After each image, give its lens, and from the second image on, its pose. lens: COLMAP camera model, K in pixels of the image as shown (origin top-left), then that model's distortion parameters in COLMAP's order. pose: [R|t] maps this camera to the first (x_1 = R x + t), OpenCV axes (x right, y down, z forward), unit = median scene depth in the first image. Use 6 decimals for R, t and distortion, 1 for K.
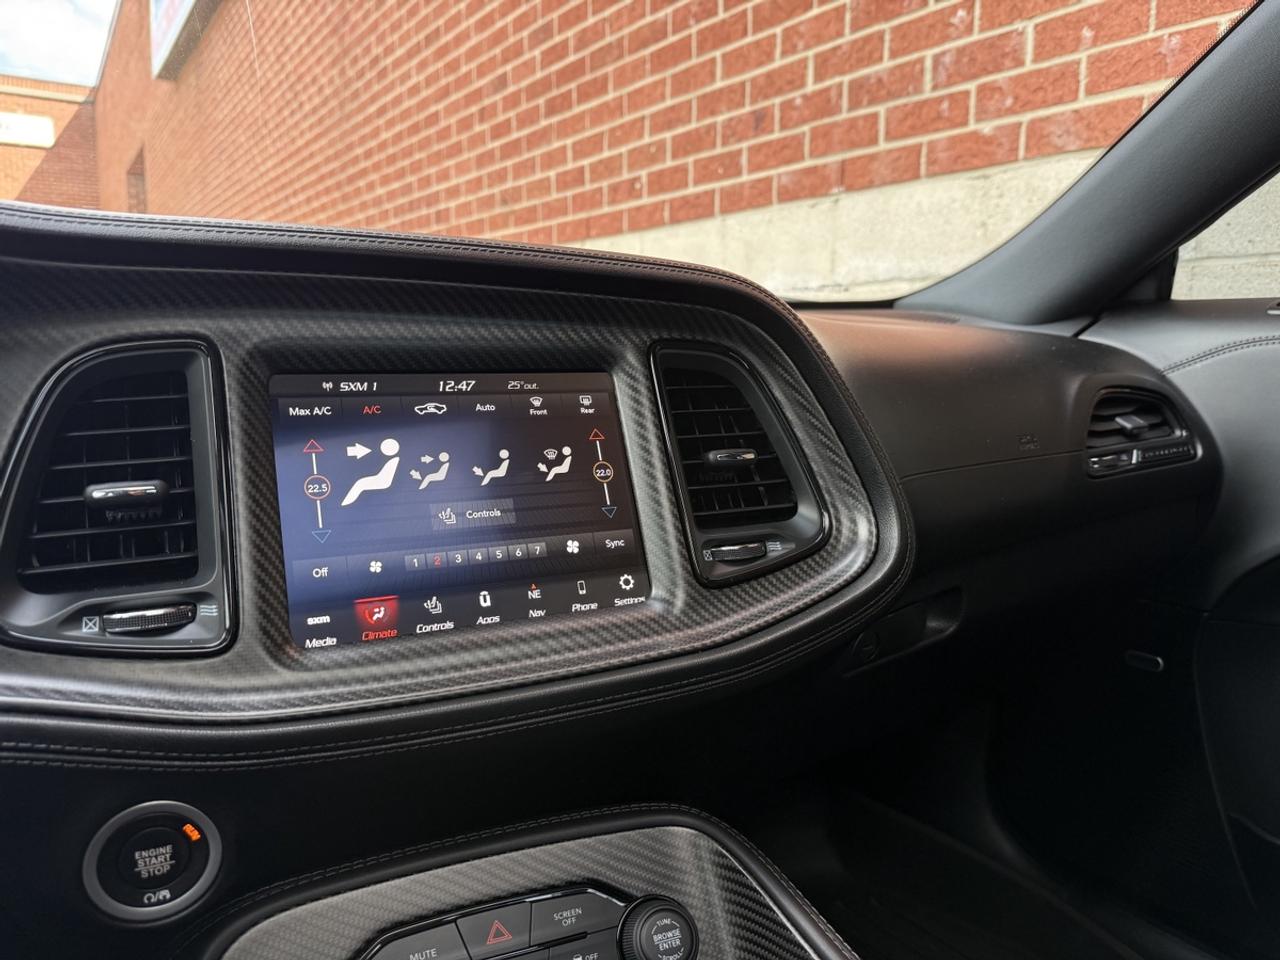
lens RADIAL K [[949.3, 0, 639.7], [0, 949.3, 460.4], [0, 0, 1]] dist [0.021995, -0.029324]
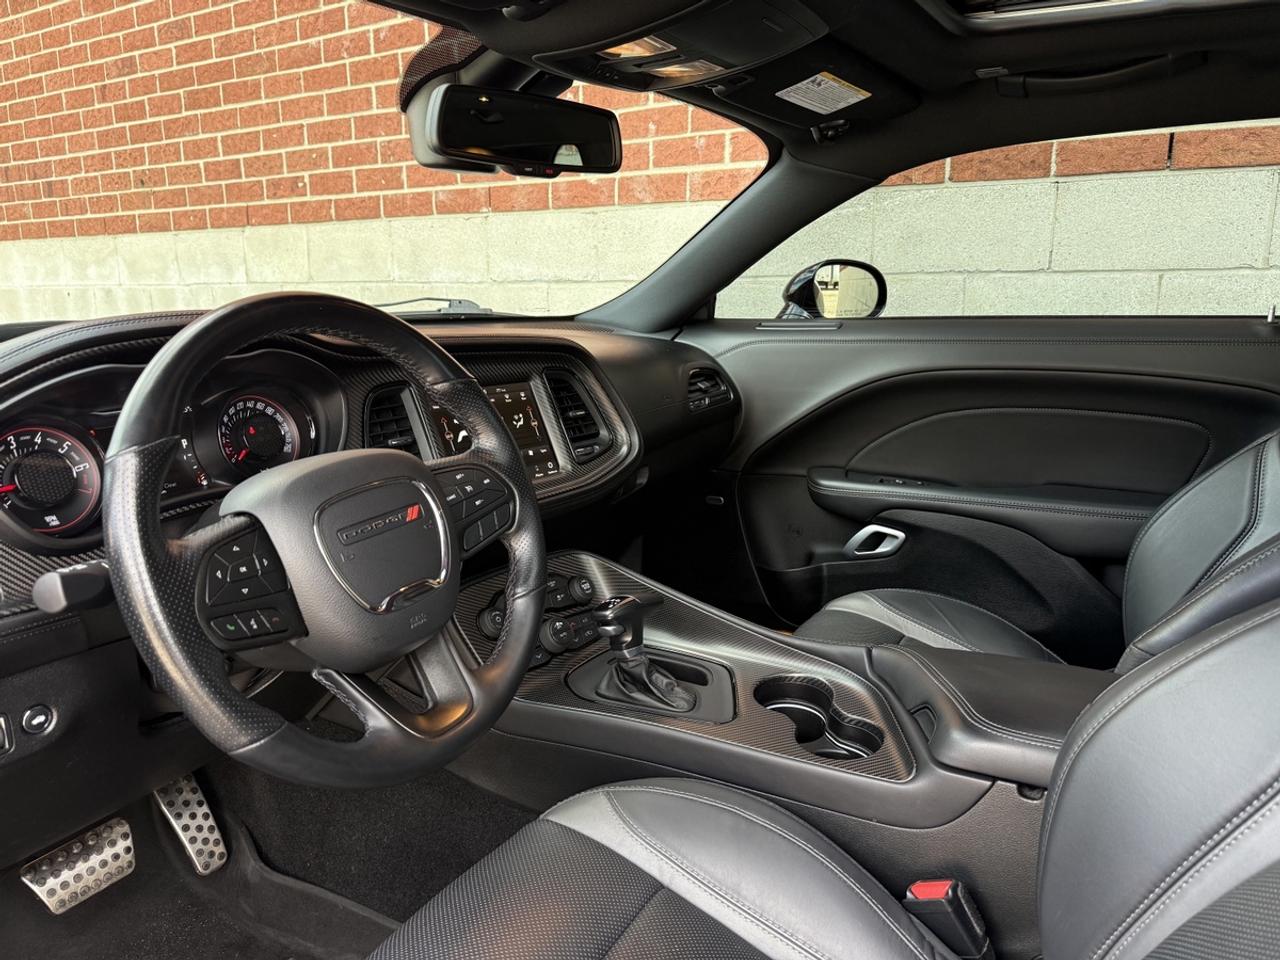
lens RADIAL K [[949.3, 0, 639.7], [0, 949.3, 460.4], [0, 0, 1]] dist [0.021995, -0.029324]
pose [[0.901650, -0.086245, 0.423780, -0.818535], [0.062306, 0.995596, 0.070051, -0.045791], [-0.427956, -0.036758, 0.903052, -1.336809]]
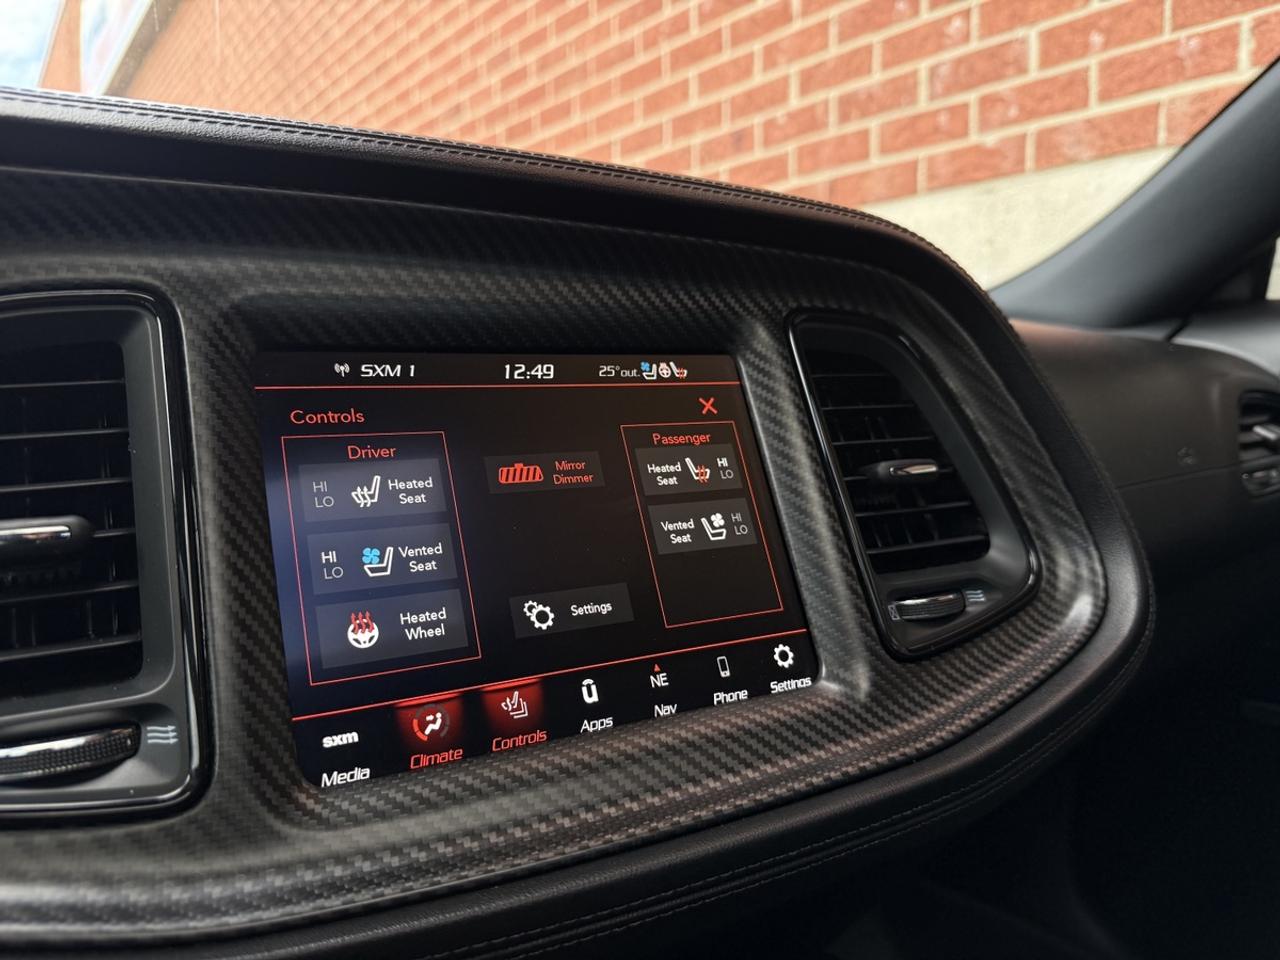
lens RADIAL K [[970.4, 0, 639.9], [0, 970.4, 459.5], [0, 0, 1]] dist [-0.014063, -0.003538]
pose [[0.998427, -0.020790, 0.052061, -0.135391], [0.023292, 0.998580, -0.047907, 0.016942], [-0.050992, 0.049044, 0.997494, 0.279653]]
